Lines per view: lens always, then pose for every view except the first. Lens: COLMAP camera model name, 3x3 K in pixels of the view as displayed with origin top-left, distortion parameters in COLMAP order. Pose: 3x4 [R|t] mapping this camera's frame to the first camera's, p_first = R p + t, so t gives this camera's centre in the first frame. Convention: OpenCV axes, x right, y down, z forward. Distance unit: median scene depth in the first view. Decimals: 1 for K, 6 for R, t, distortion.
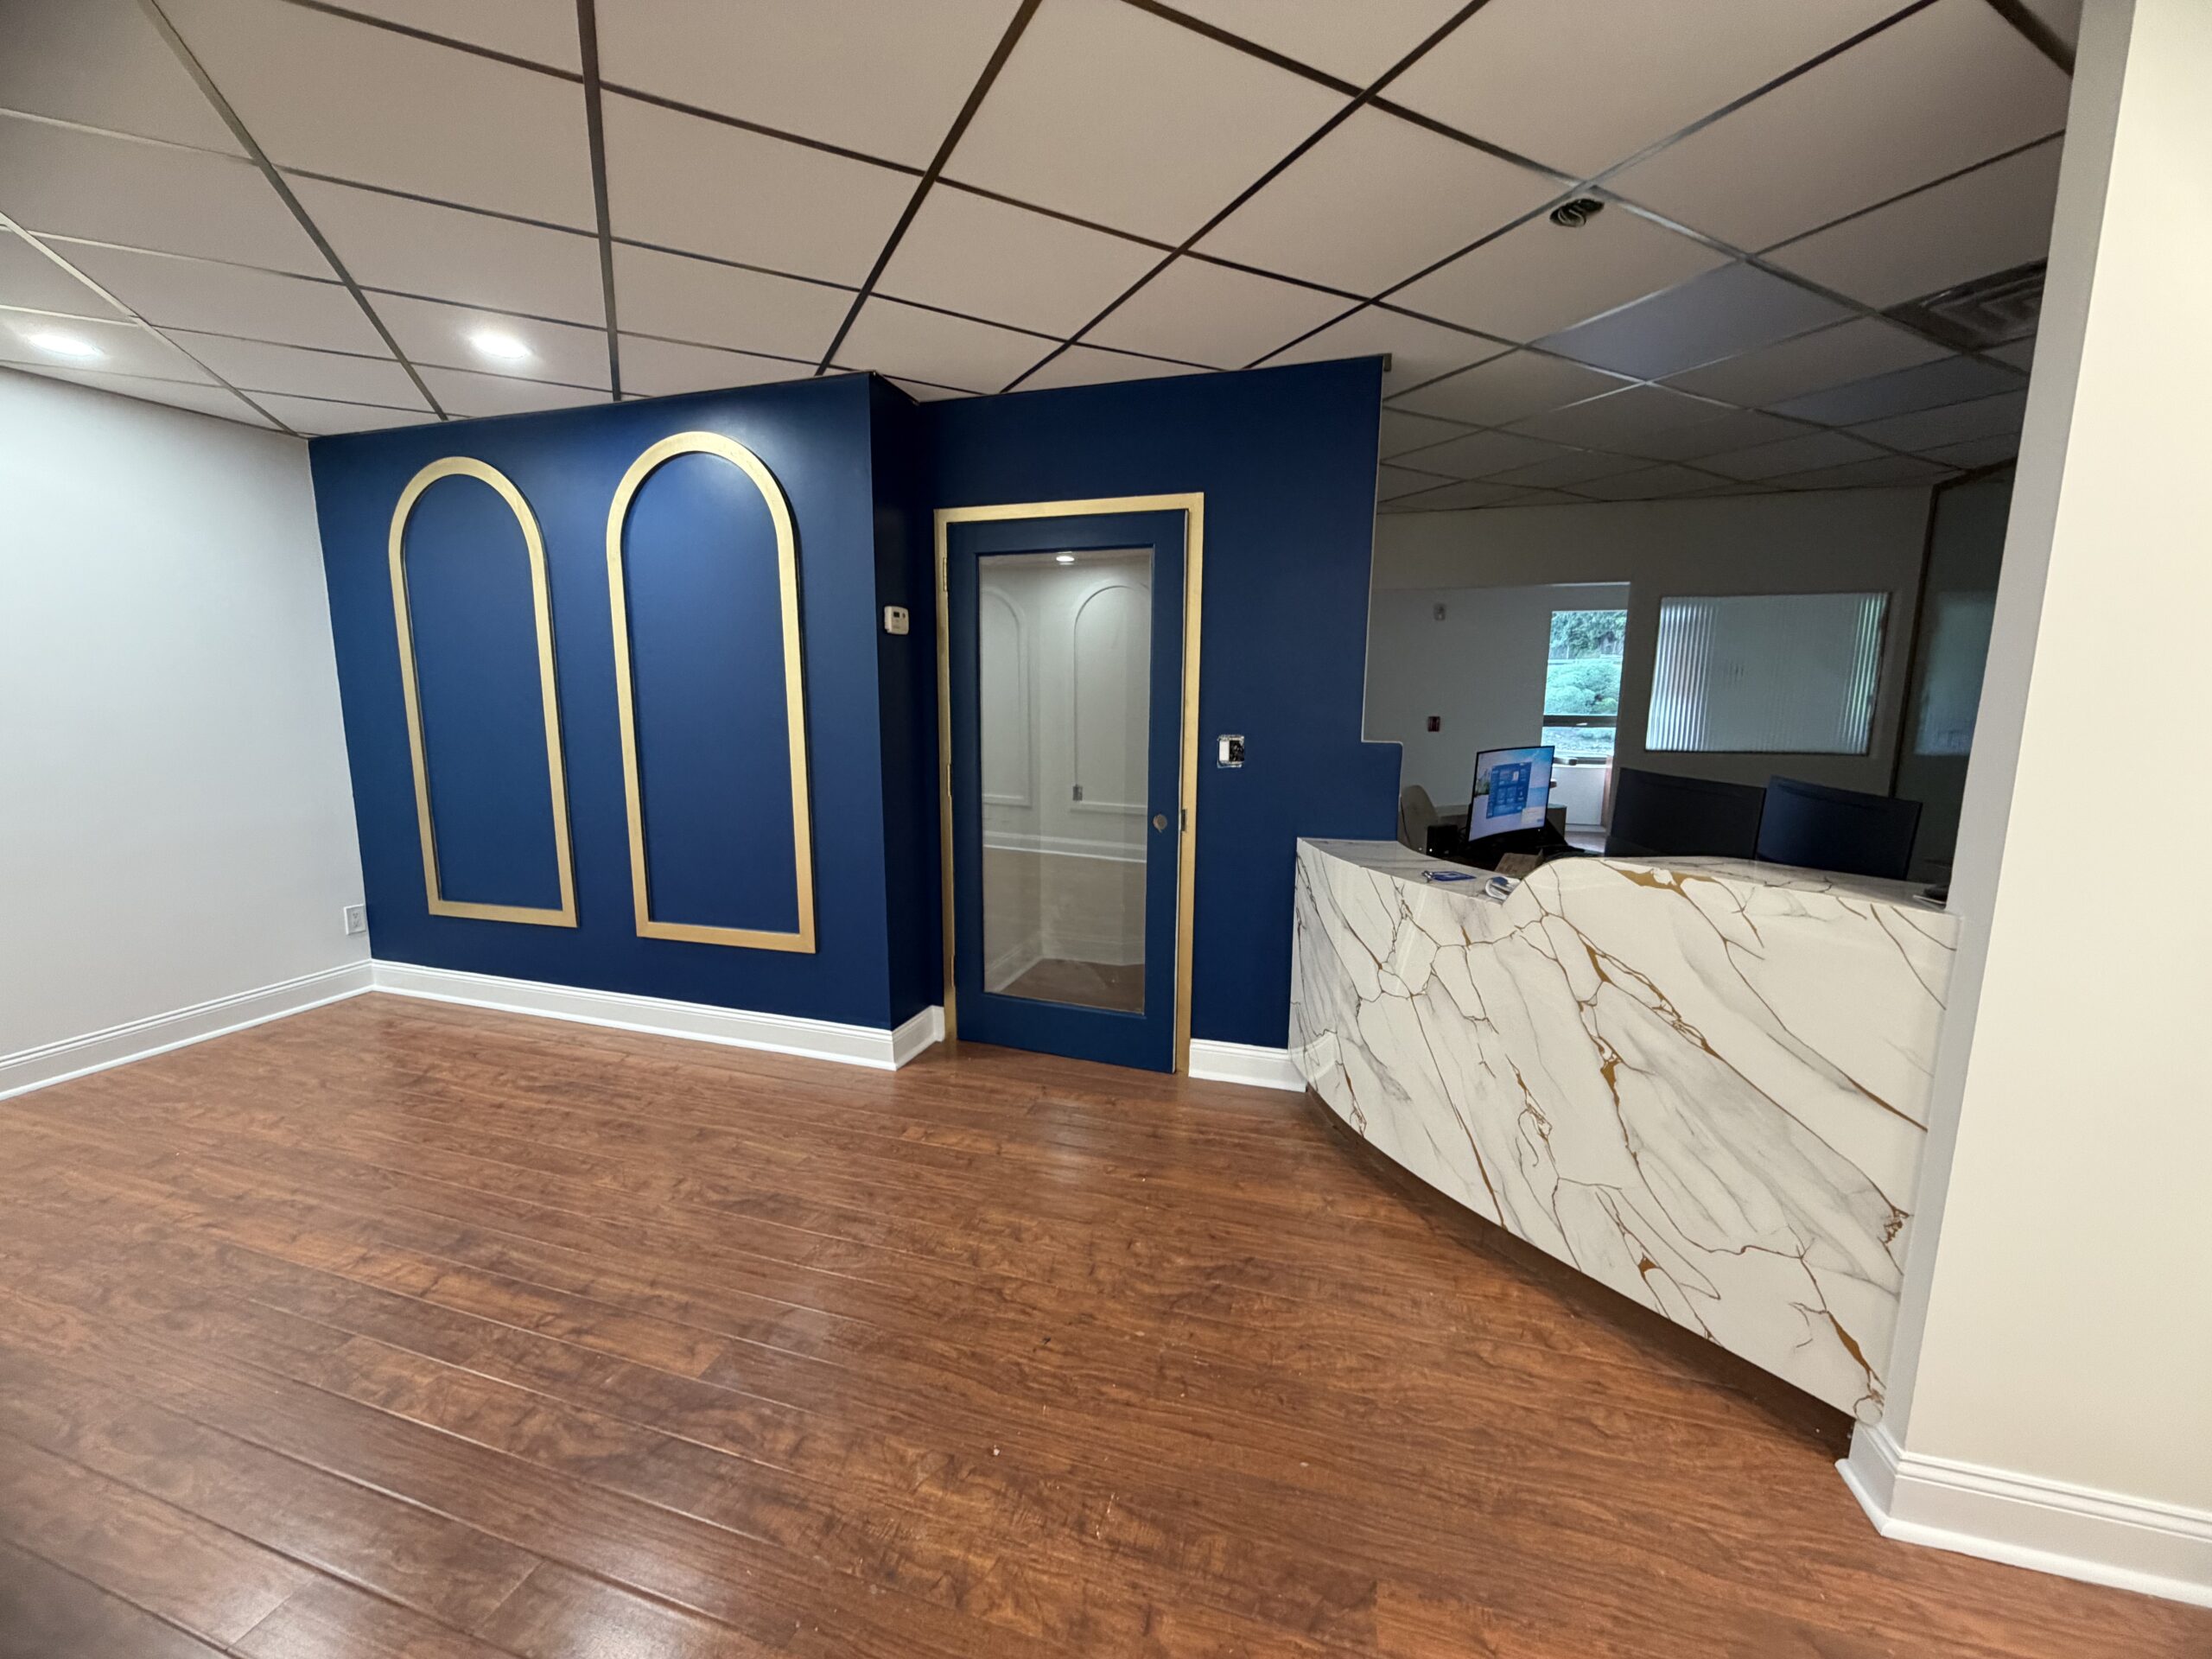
lens RADIAL K [[878.8, 0, 1103.0], [0, 878.8, 832.2], [0, 0, 1]] dist [-0.001106, -0.000038]
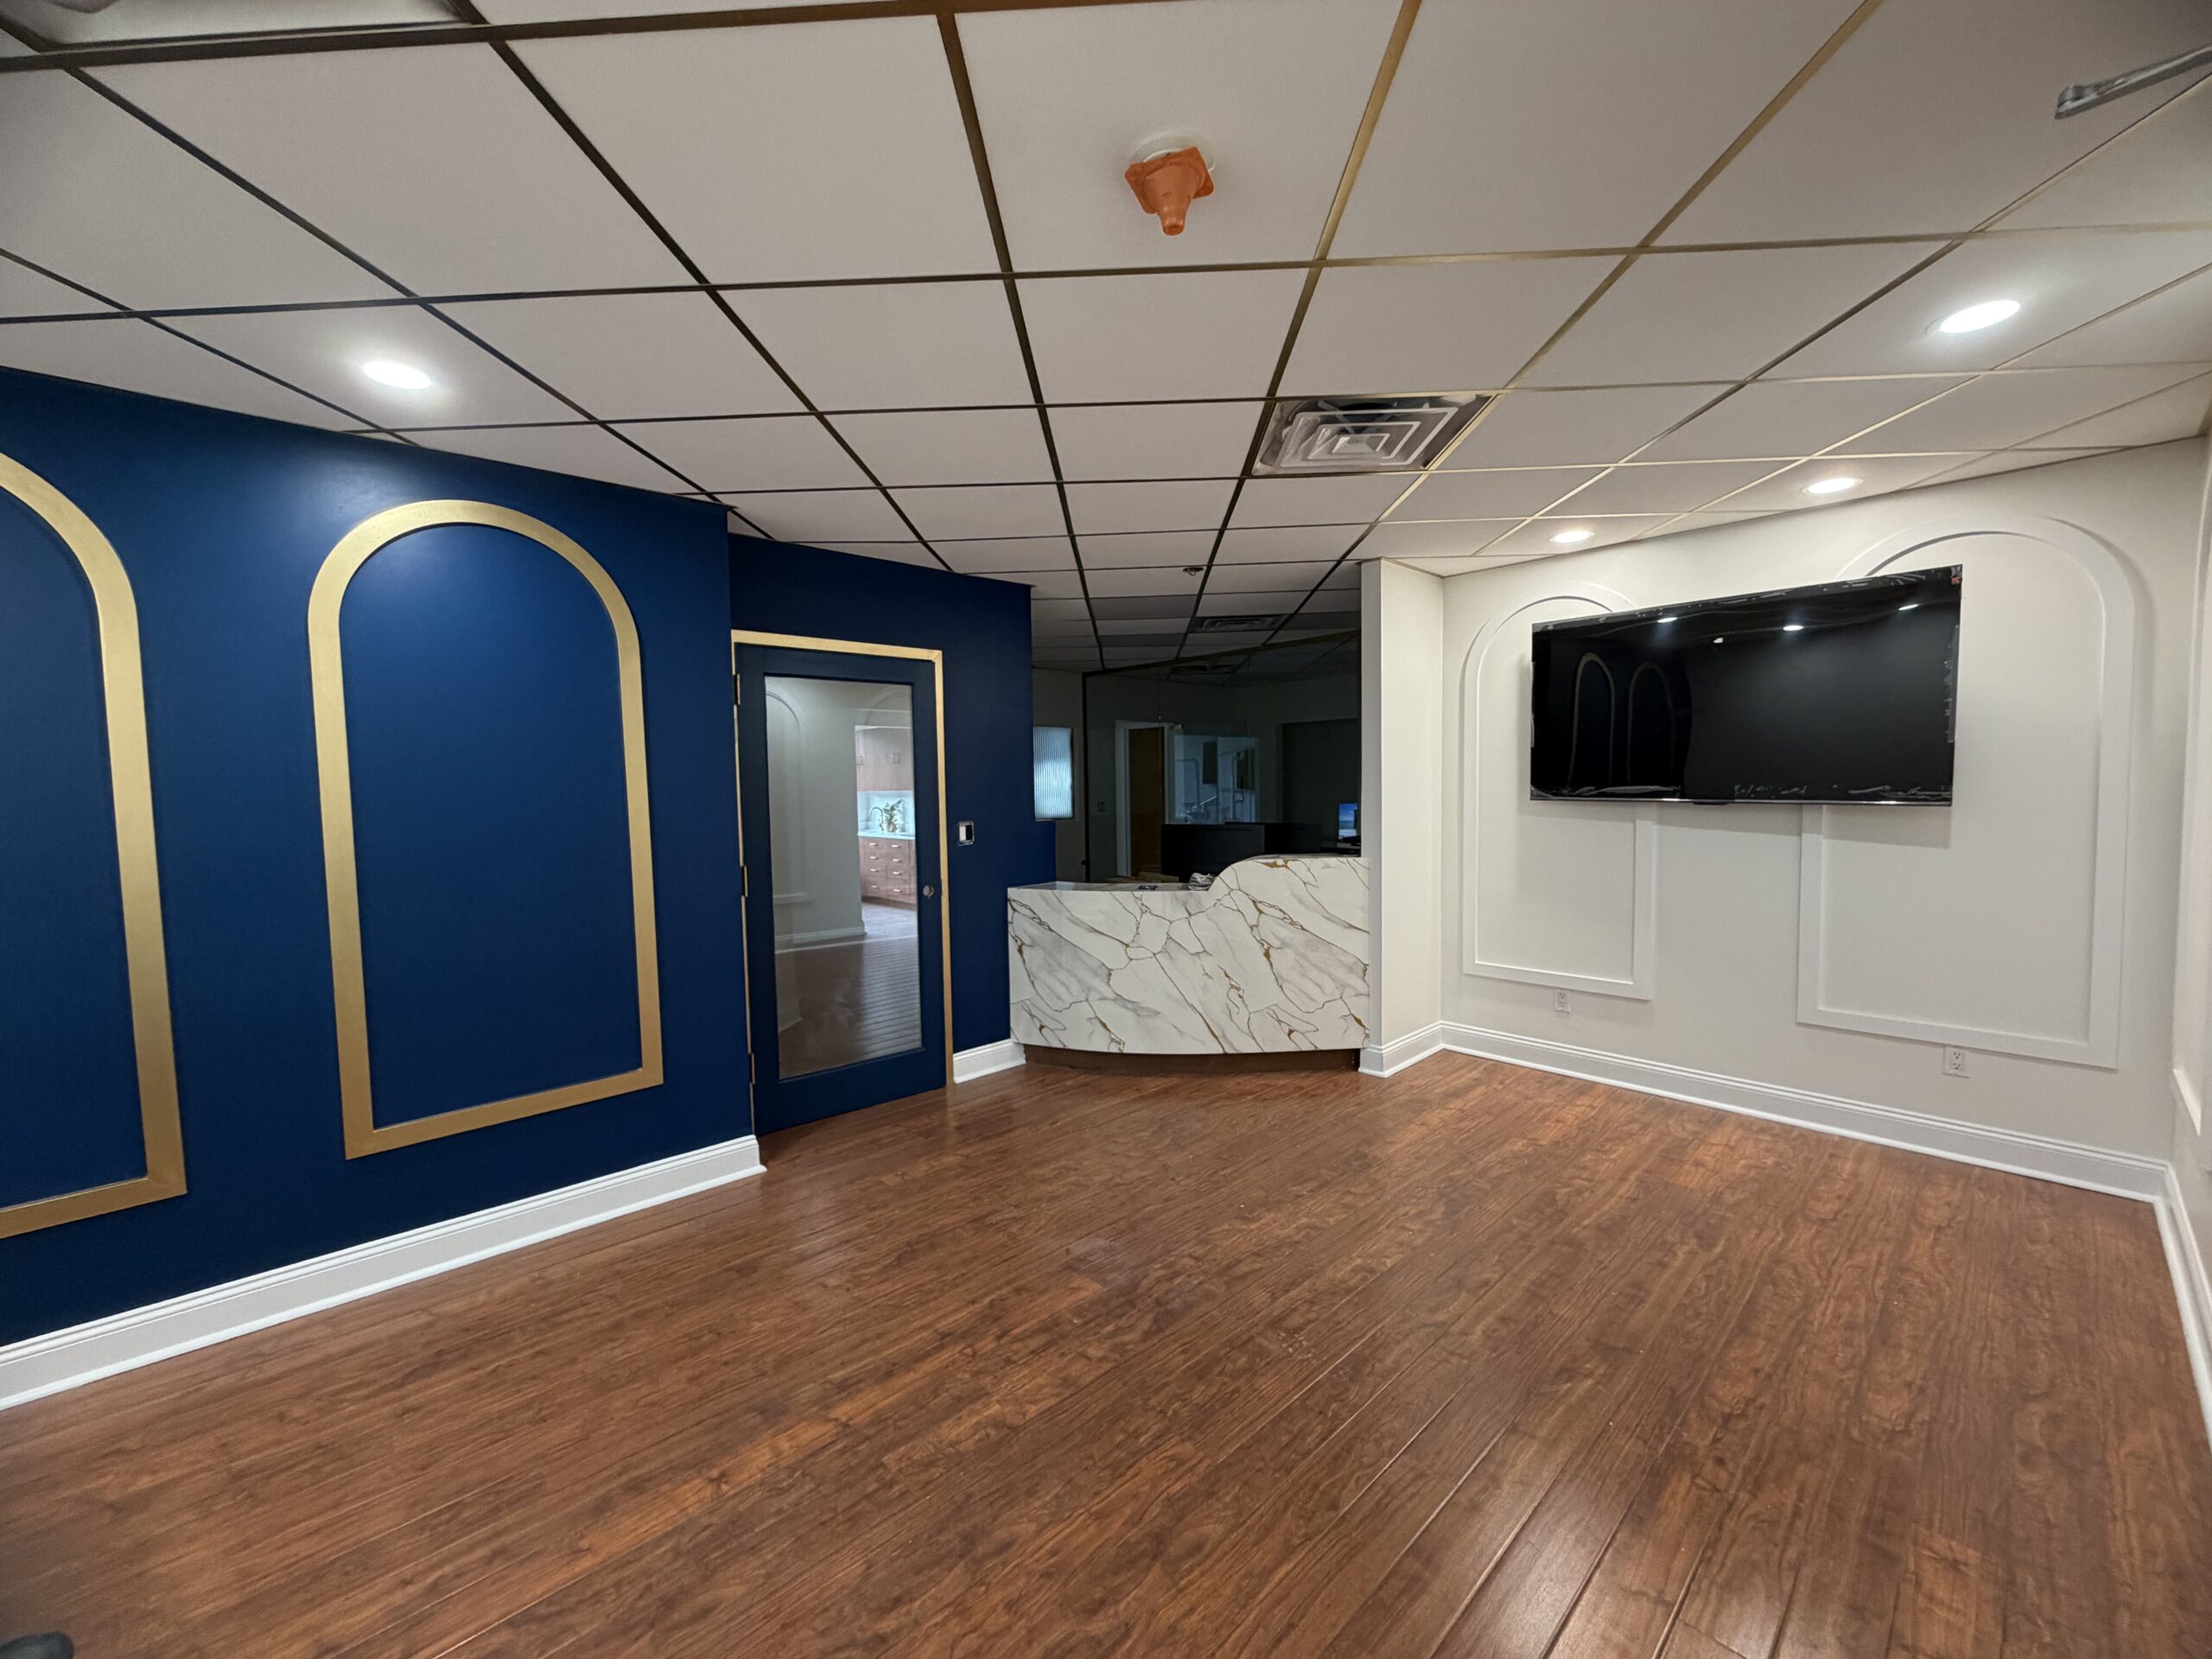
lens RADIAL K [[878.8, 0, 1096.5], [0, 878.8, 830.4], [0, 0, 1]] dist [-0.001106, -0.000038]
pose [[0.498777, -0.065469, 0.864254, -1.160657], [0.153451, 0.988061, -0.013712, -0.055125], [-0.853038, 0.139460, 0.502868, 0.150608]]
